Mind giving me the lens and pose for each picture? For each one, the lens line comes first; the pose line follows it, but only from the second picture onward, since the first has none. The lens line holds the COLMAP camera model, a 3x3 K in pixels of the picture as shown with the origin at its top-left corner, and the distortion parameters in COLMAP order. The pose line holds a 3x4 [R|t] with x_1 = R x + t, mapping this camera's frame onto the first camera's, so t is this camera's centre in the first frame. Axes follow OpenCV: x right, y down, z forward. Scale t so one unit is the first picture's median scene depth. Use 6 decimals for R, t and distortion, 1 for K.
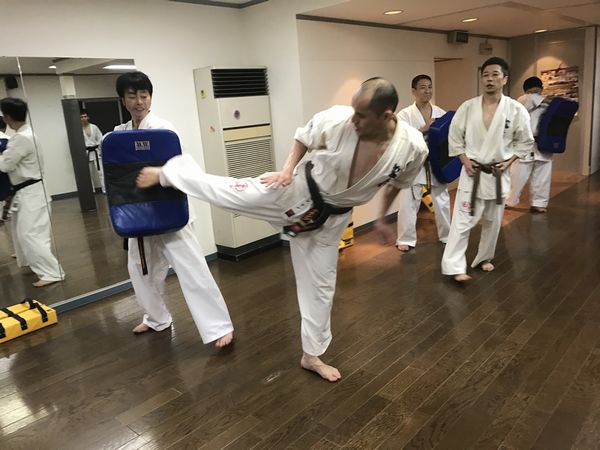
lens RADIAL K [[496.4, 0, 288.8], [0, 496.4, 226.6], [0, 0, 1]] dist [0.038975, -0.001867]
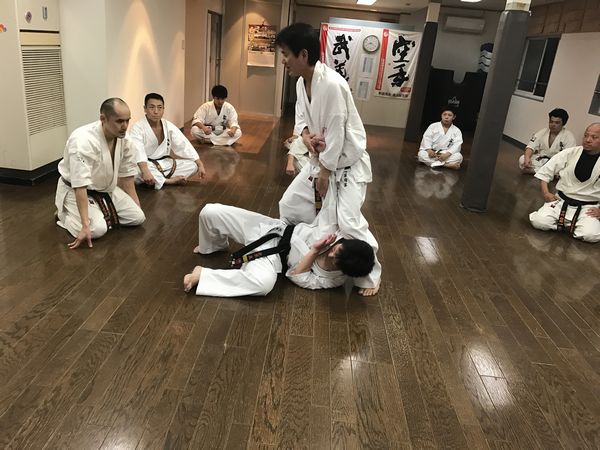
lens RADIAL K [[496.4, 0, 288.8], [0, 496.4, 226.6], [0, 0, 1]] dist [0.038975, -0.001867]
pose [[0.760957, -0.080635, 0.643772, -0.337495], [0.003134, 0.992692, 0.120635, 0.034757], [-0.648795, -0.089781, 0.755649, 0.007576]]
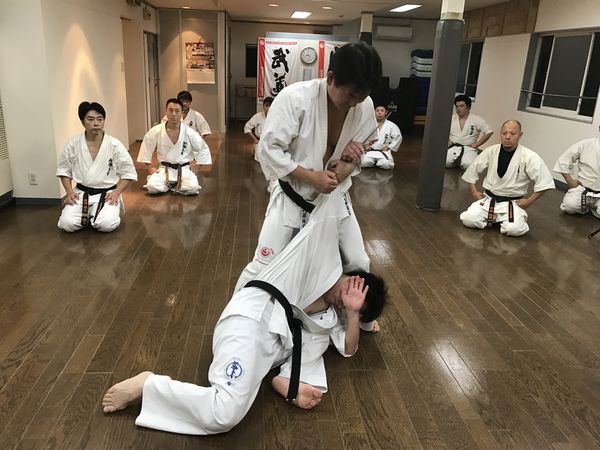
lens RADIAL K [[496.4, 0, 288.8], [0, 496.4, 226.6], [0, 0, 1]] dist [0.038975, -0.001867]
pose [[0.675241, -0.132898, 0.725526, -0.365008], [0.083839, 0.991088, 0.103514, 0.026814], [-0.732817, -0.009070, 0.680365, 0.031328]]
